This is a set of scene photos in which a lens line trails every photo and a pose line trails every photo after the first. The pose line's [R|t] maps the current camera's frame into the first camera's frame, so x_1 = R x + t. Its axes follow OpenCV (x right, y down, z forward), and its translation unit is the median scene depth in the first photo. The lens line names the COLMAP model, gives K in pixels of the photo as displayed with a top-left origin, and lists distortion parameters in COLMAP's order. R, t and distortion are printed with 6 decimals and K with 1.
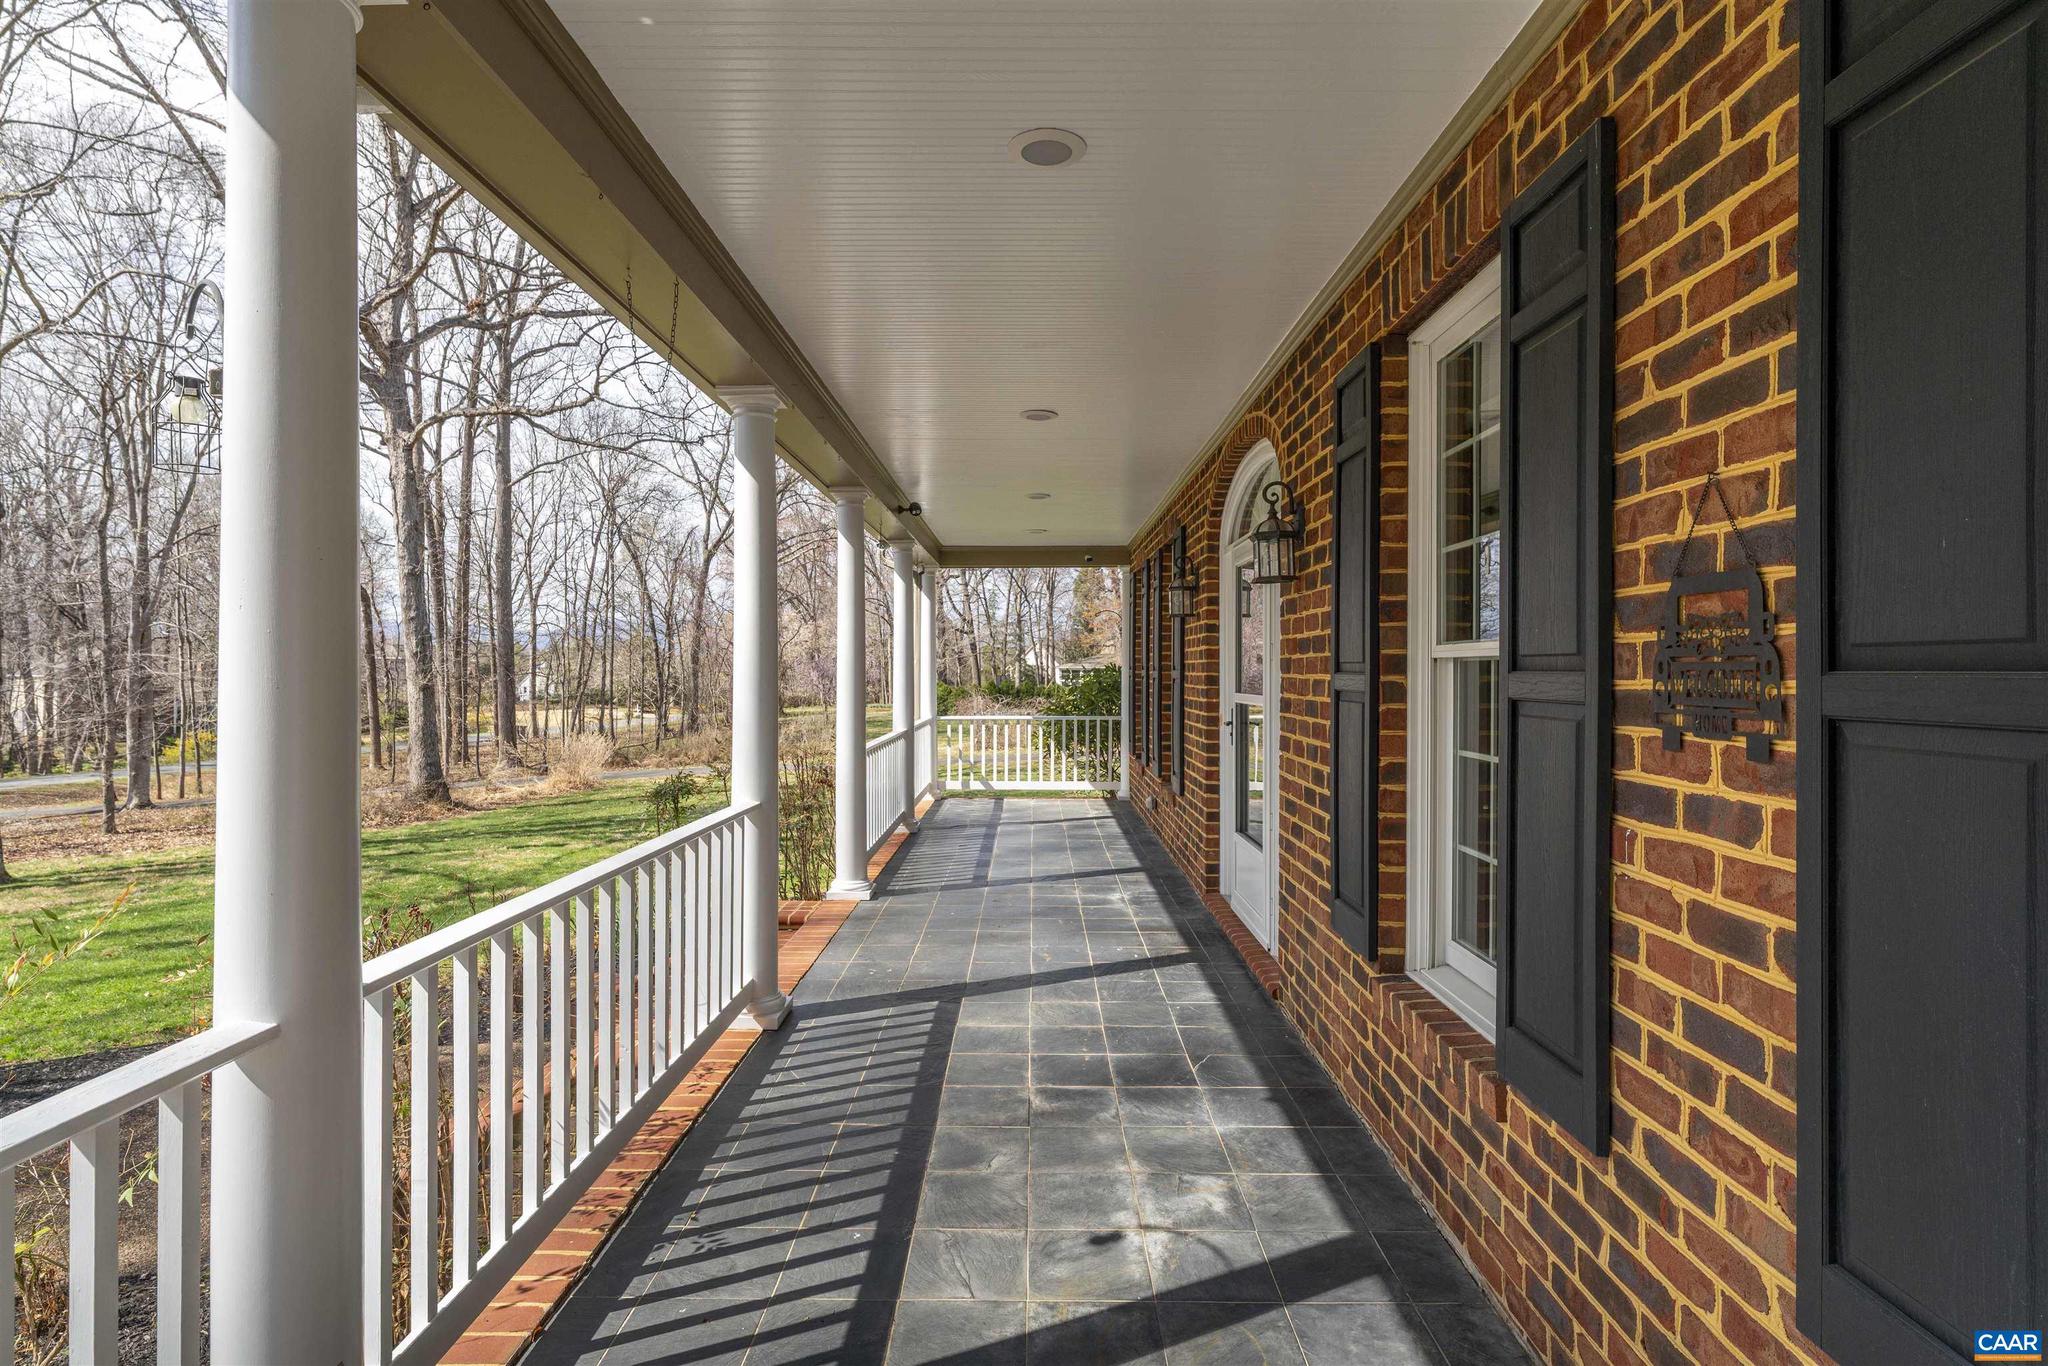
lens RADIAL K [[1055.6, 0, 1021.3], [0, 1055.6, 685.0], [0, 0, 1]] dist [0.002046, -0.002089]
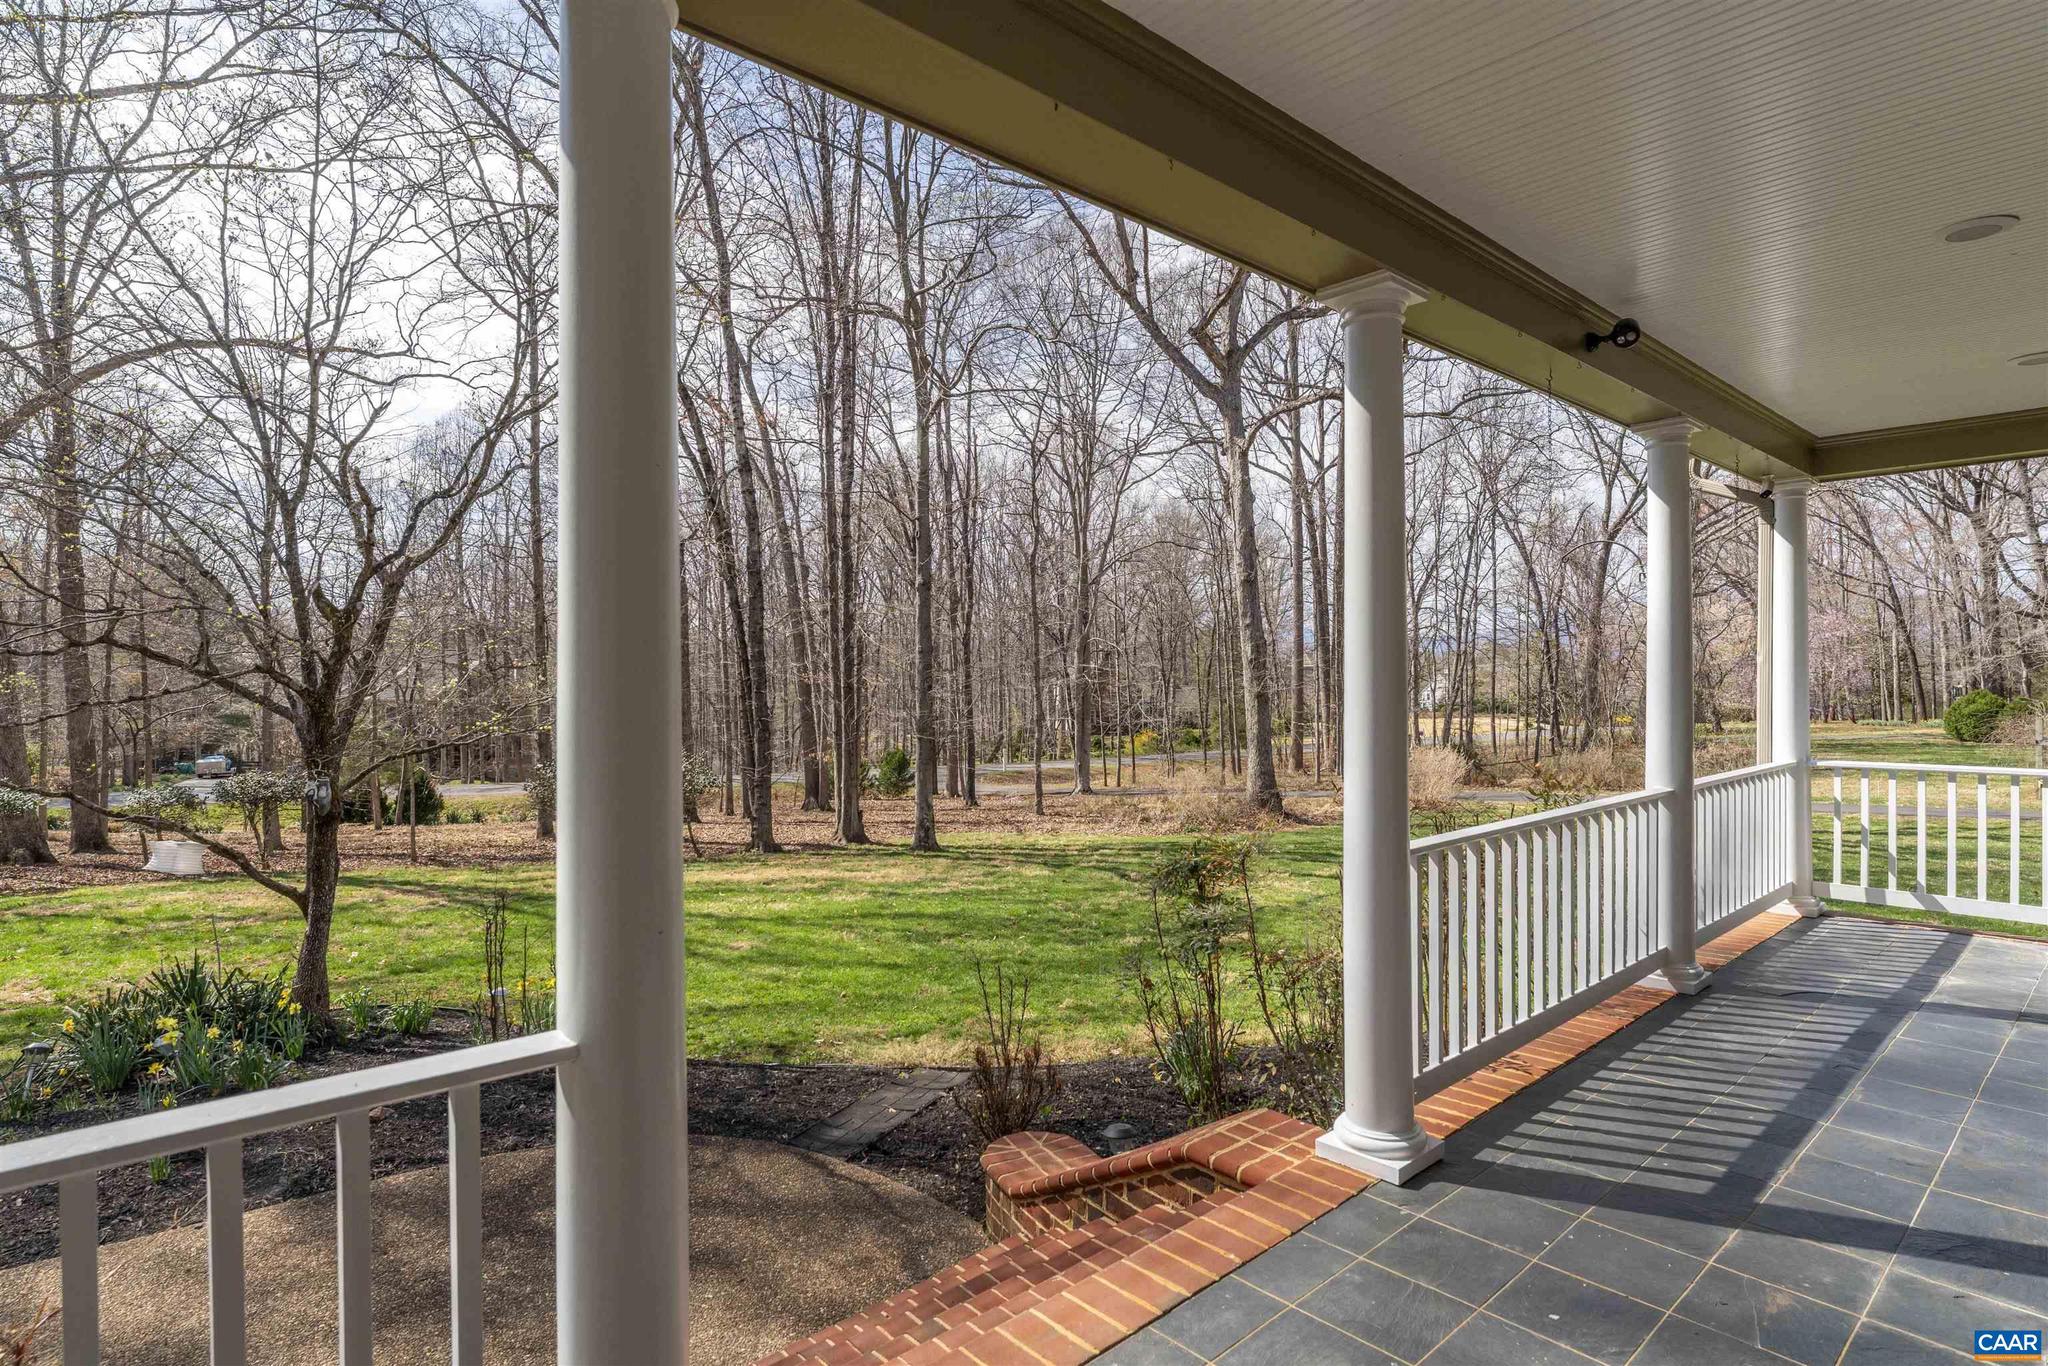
lens RADIAL K [[1067.8, 0, 1027.9], [0, 1067.8, 692.0], [0, 0, 1]] dist [-0.002998, 0.000219]
pose [[0.676443, 0.005049, -0.736478, 0.025690], [-0.003241, 0.999987, 0.003879, -0.003249], [0.736488, -0.000237, 0.676451, 0.169206]]
